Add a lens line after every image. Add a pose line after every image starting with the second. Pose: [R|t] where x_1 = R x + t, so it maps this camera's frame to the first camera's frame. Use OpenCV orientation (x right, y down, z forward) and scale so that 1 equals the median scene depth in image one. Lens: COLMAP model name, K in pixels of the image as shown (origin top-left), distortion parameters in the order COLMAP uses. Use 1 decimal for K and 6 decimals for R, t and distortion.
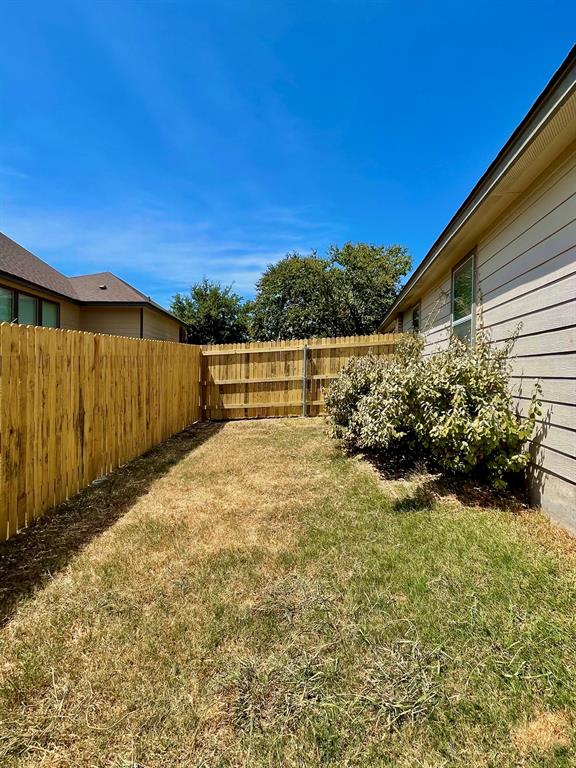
lens RADIAL K [[406.9, 0, 288.5], [0, 406.9, 381.2], [0, 0, 1]] dist [0.000143, 0.000008]
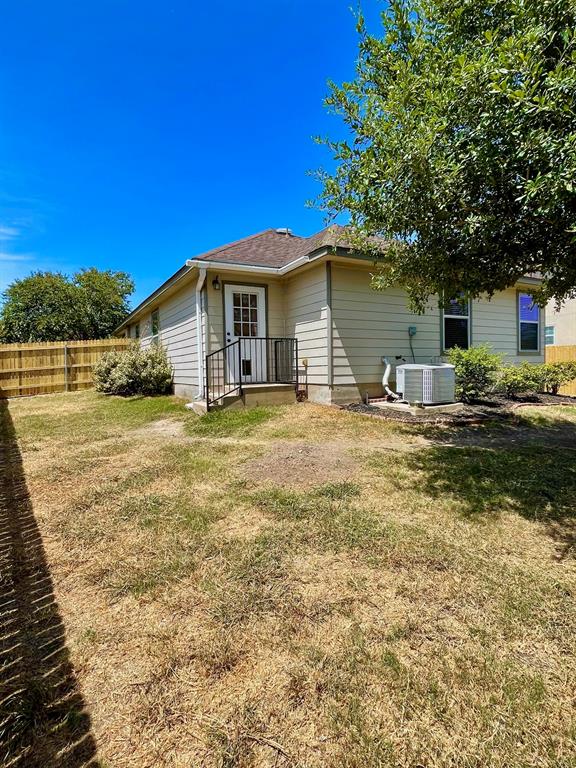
lens RADIAL K [[406.9, 0, 286.2], [0, 406.9, 379.9], [0, 0, 1]] dist [0.000143, 0.000008]
pose [[0.805307, -0.046409, 0.591039, -0.203283], [0.045436, 0.998831, 0.016522, 0.055821], [-0.591115, 0.013549, 0.806474, -0.739003]]
